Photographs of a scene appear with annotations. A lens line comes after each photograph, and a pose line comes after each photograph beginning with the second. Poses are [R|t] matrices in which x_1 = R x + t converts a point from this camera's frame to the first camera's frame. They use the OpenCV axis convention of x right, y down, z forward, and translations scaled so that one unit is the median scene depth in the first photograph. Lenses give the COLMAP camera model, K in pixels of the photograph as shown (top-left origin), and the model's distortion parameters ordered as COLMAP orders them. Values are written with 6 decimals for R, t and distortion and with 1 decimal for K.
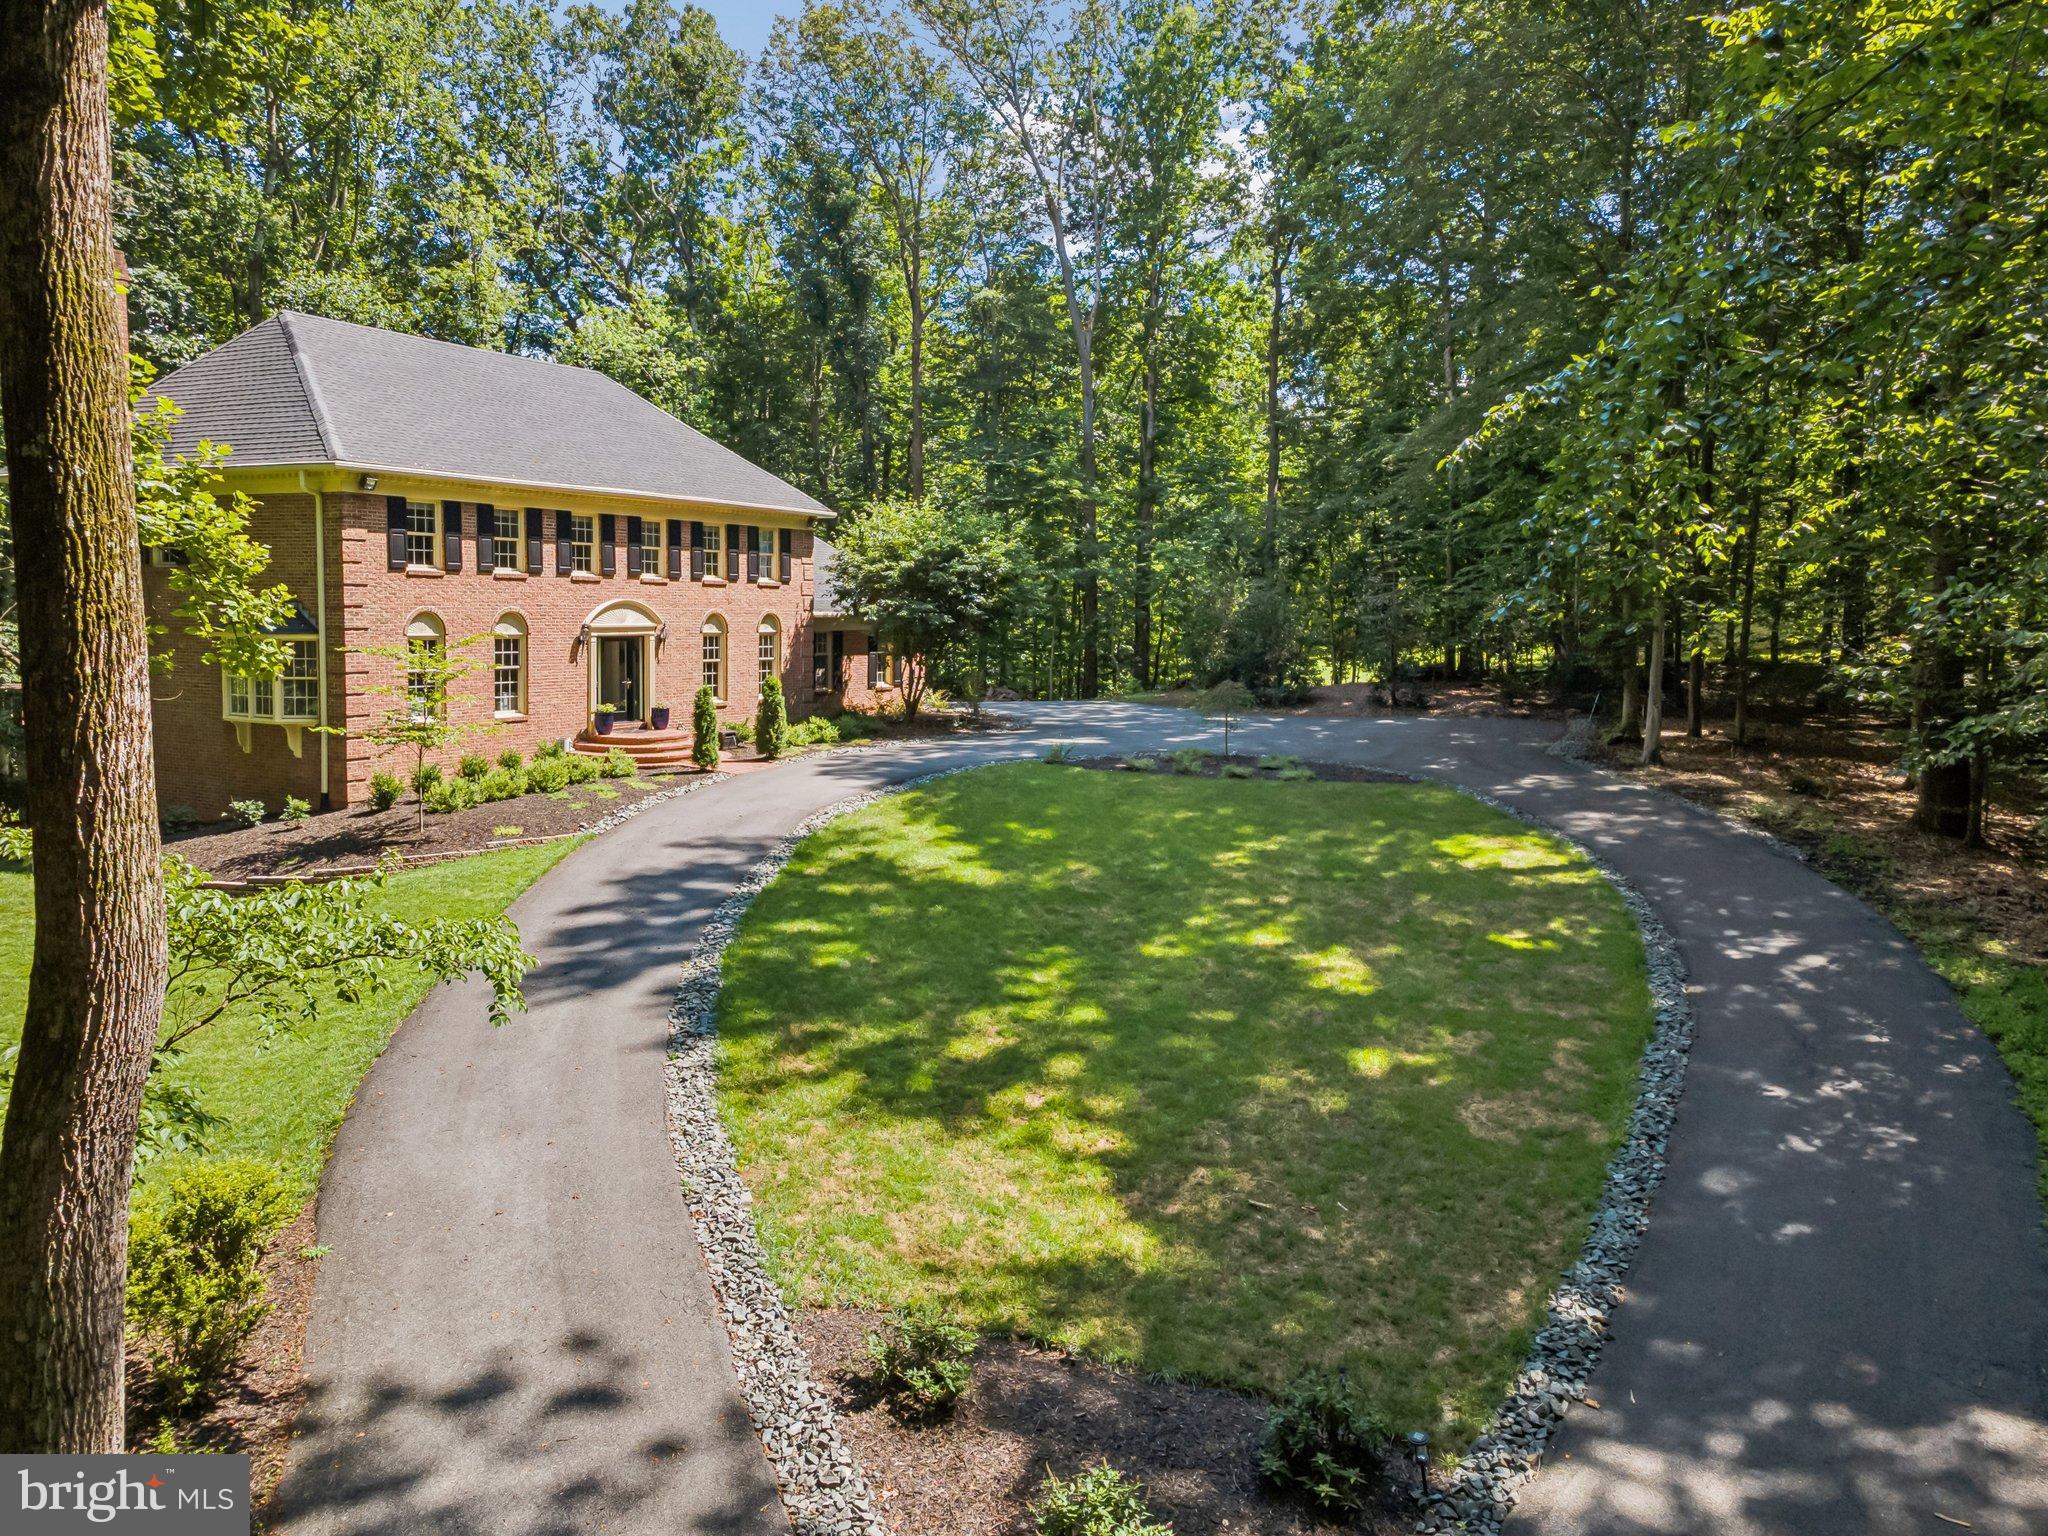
lens RADIAL K [[1521.8, 0, 1005.0], [0, 1521.8, 736.9], [0, 0, 1]] dist [0.045443, 0.027354]
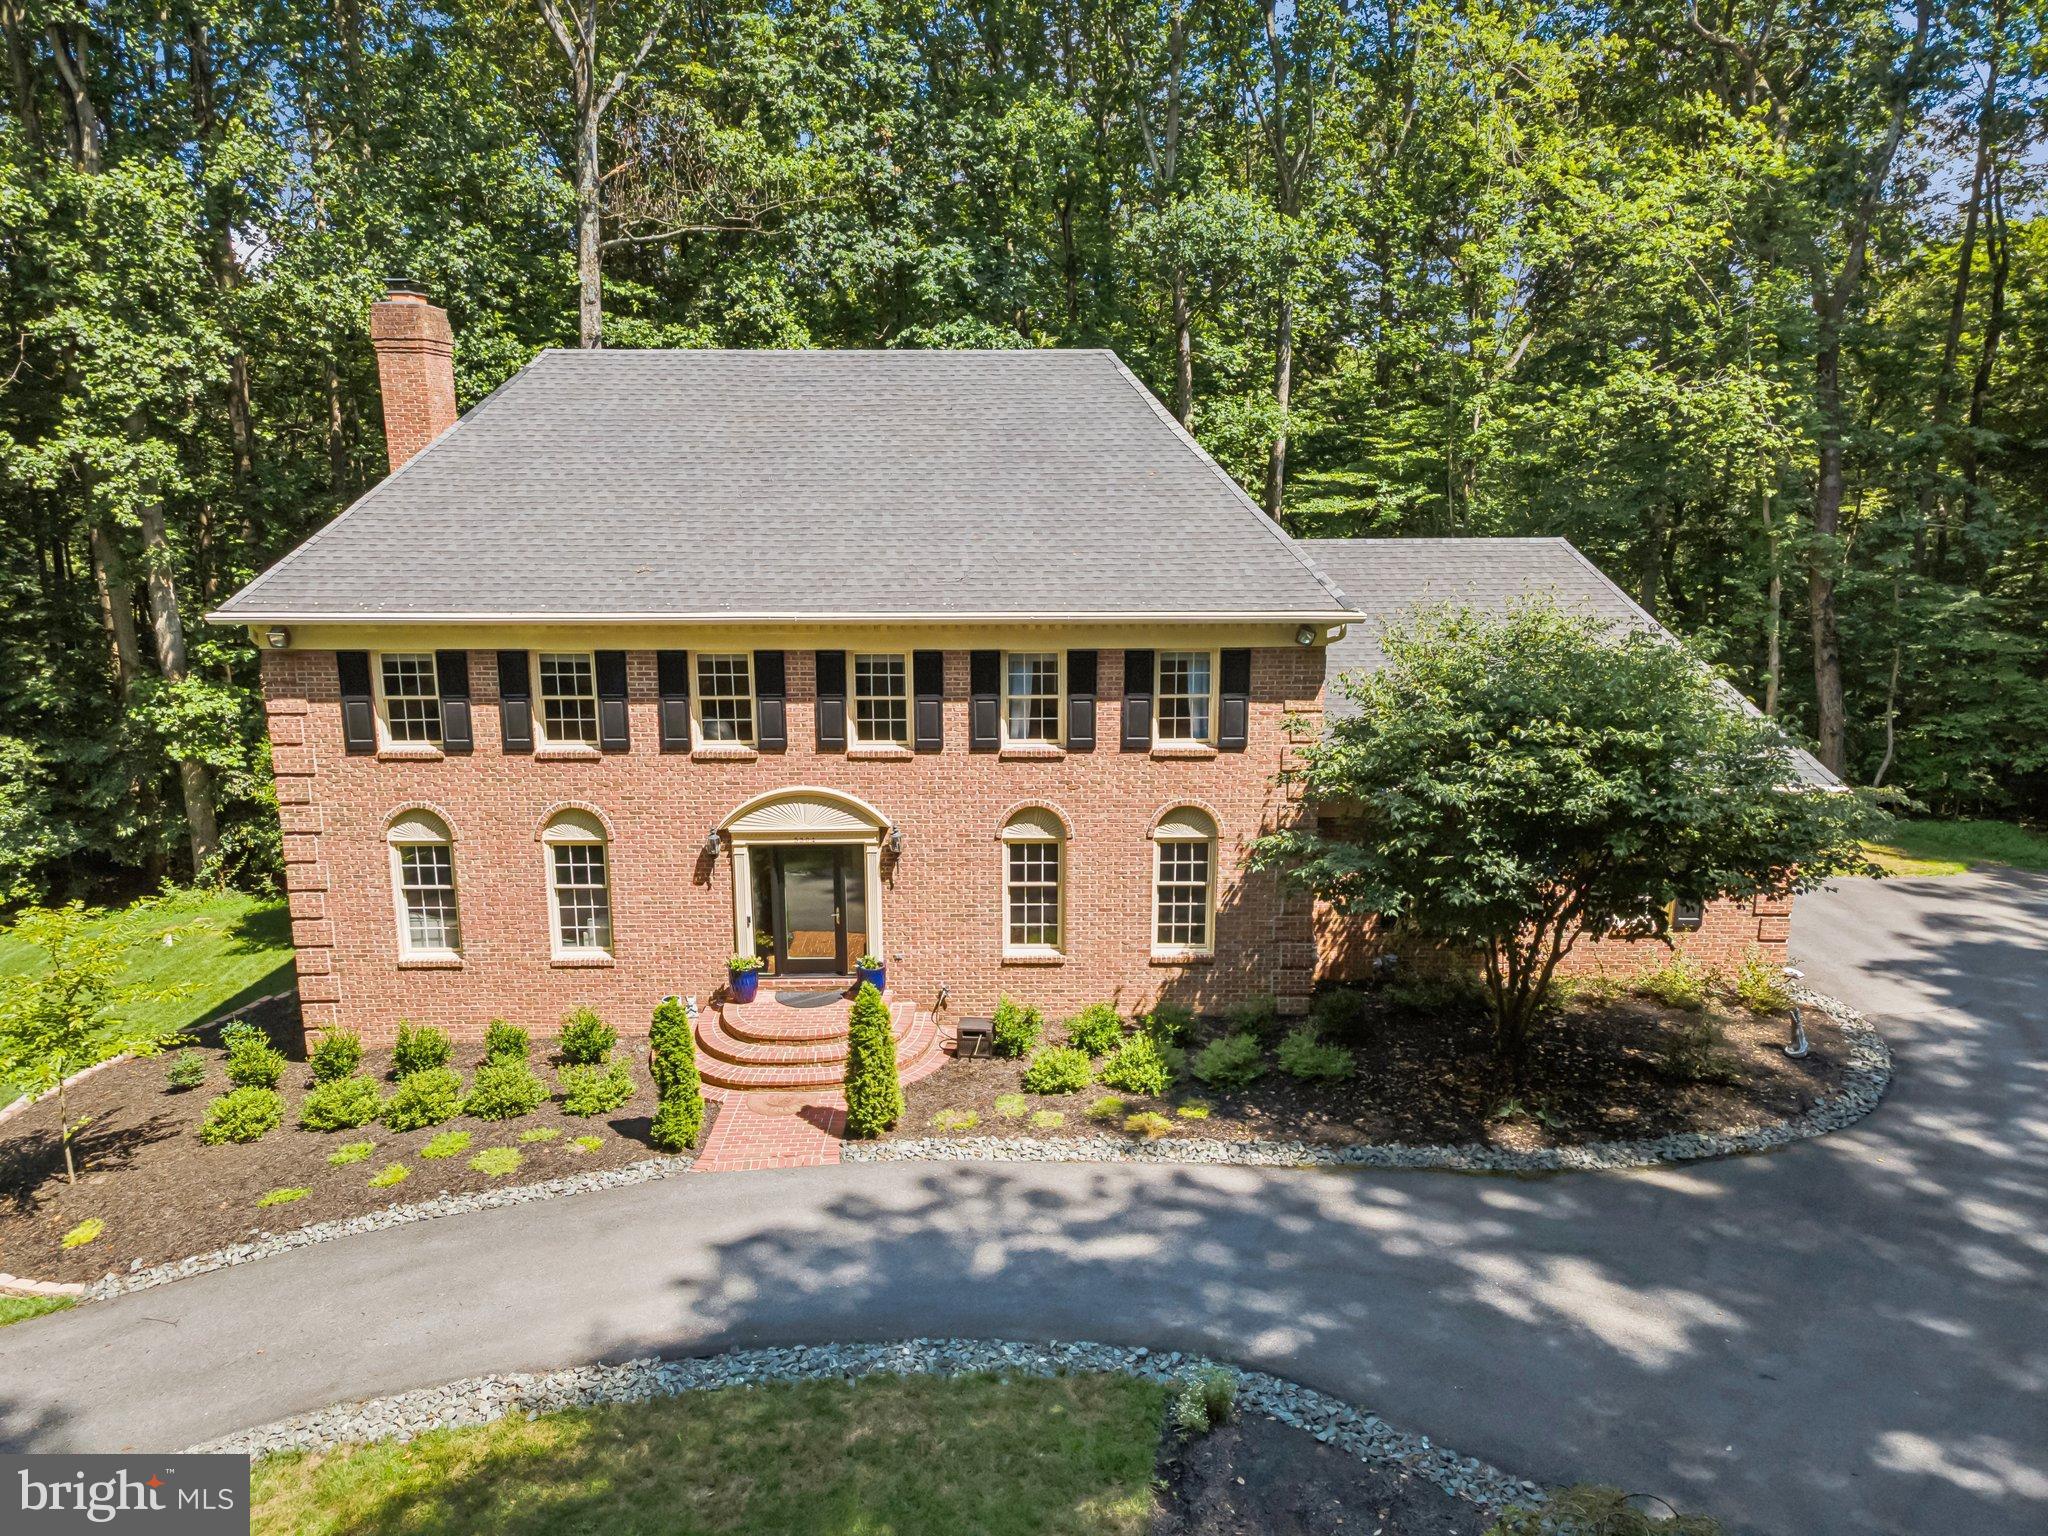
lens RADIAL K [[1521.8, 0, 1020.3], [0, 1521.8, 784.6], [0, 0, 1]] dist [0.045443, 0.027354]
pose [[0.504666, 0.179767, -0.844391, 0.302422], [-0.064284, 0.983190, 0.170896, -0.198945], [0.860918, -0.031965, 0.507739, 0.763348]]
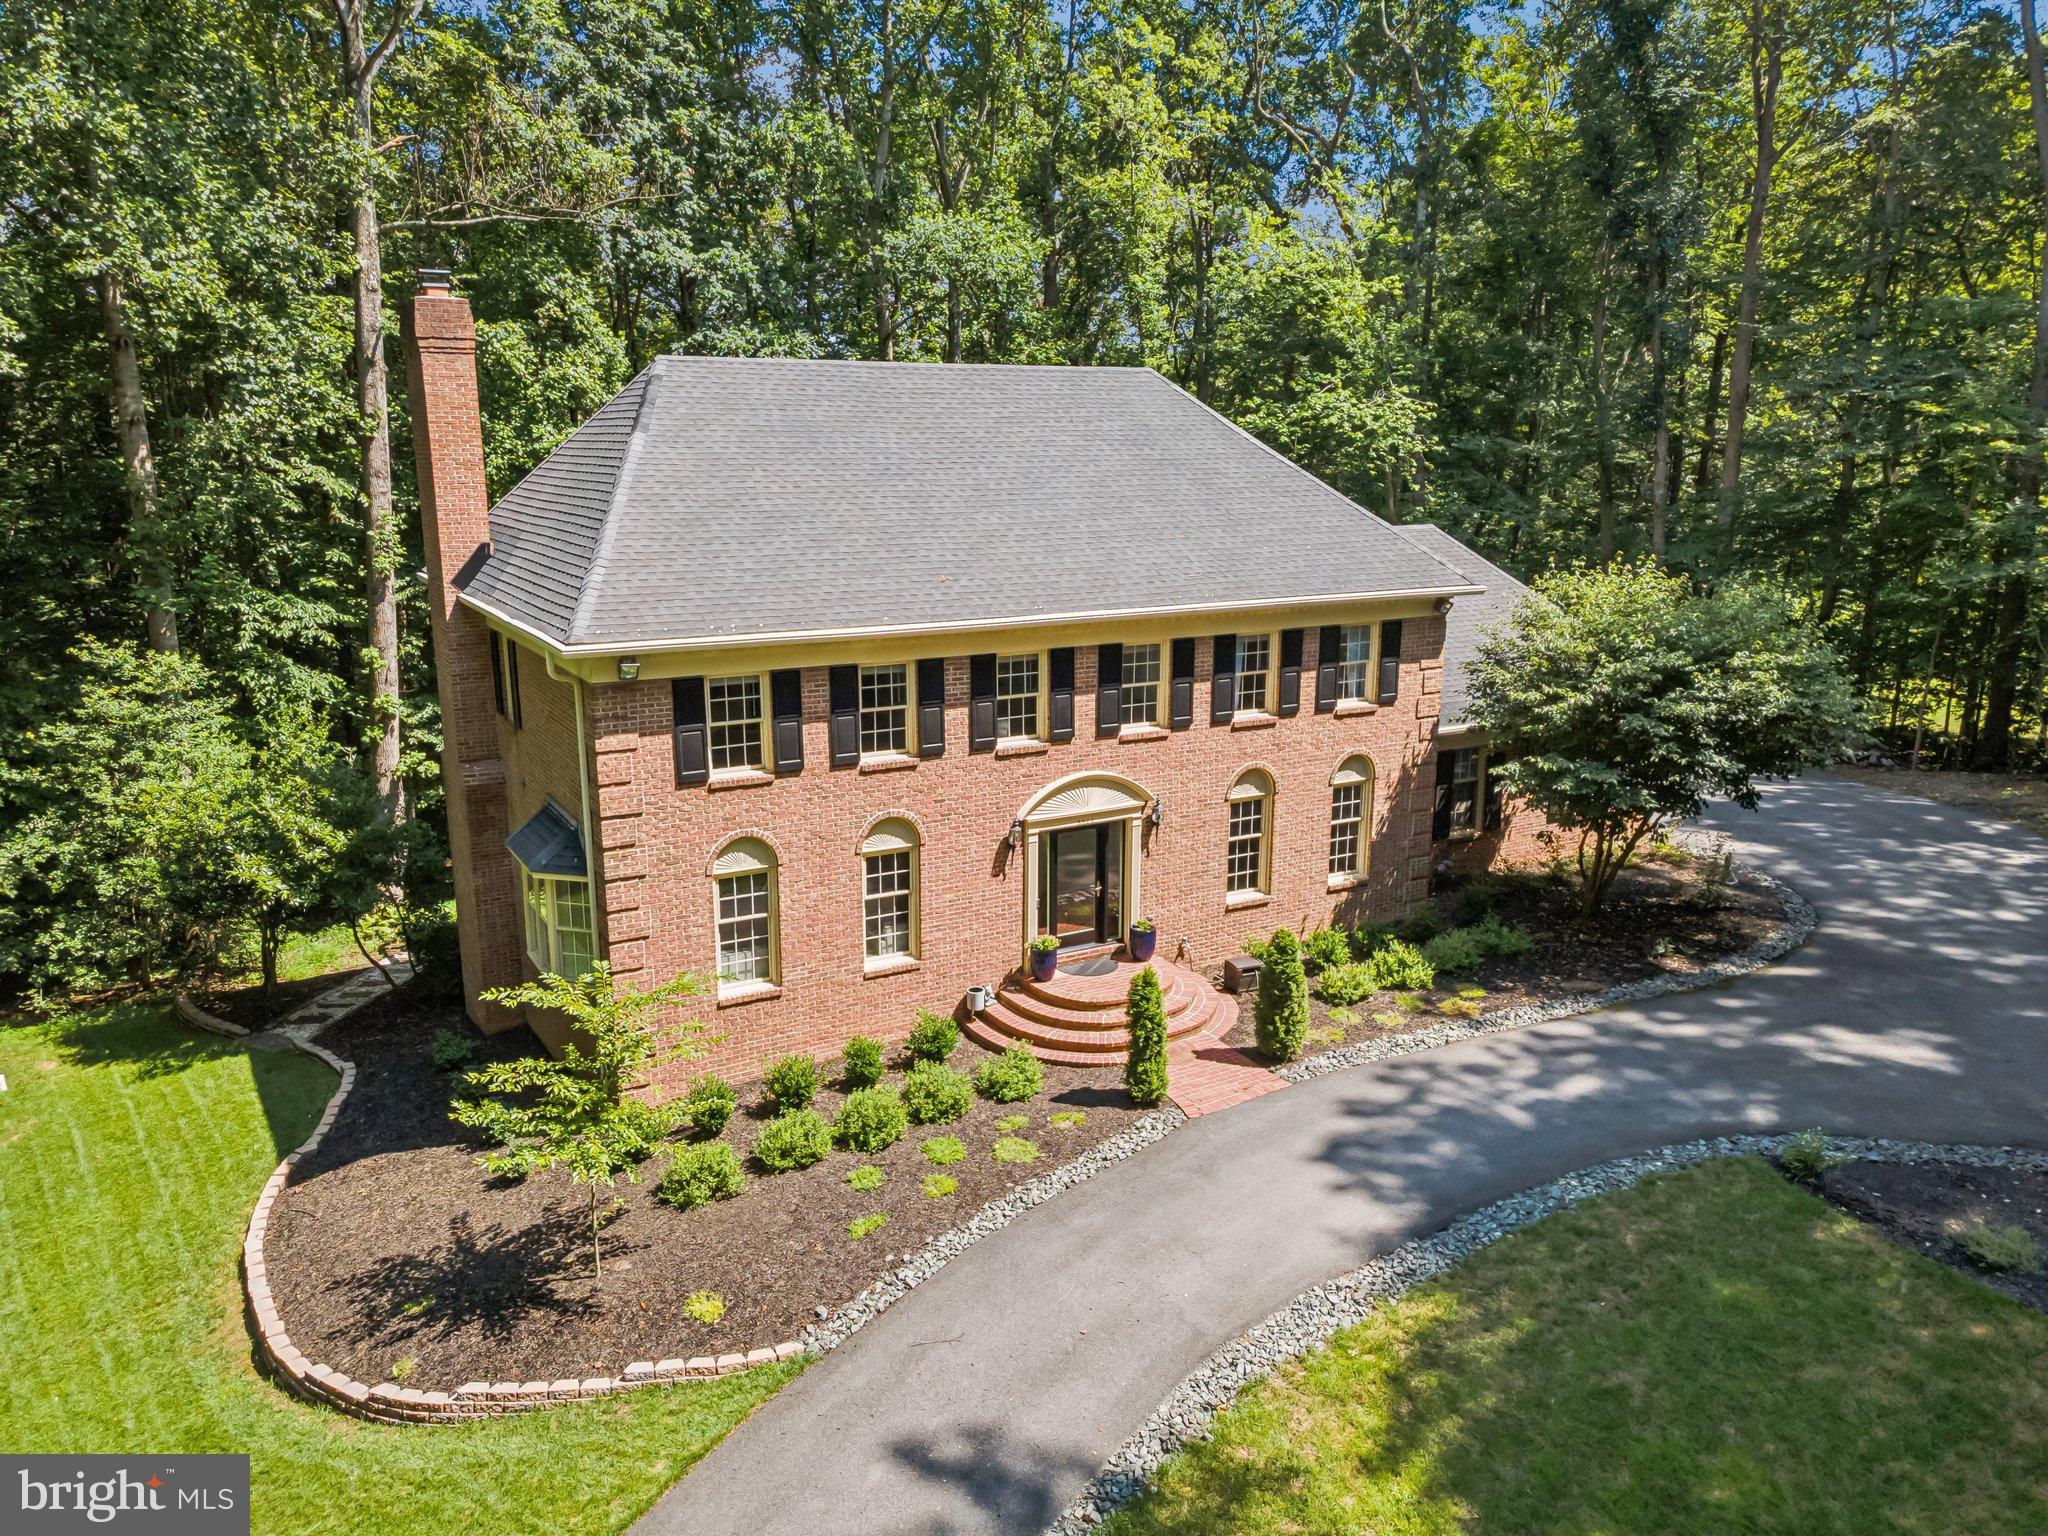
lens RADIAL K [[1521.8, 0, 1032.8], [0, 1521.8, 786.4], [0, 0, 1]] dist [0.045443, 0.027354]
pose [[0.866292, 0.100123, -0.489402, 0.049838], [-0.030896, 0.988571, 0.147555, -0.178821], [0.498582, -0.112705, 0.859484, 0.424795]]
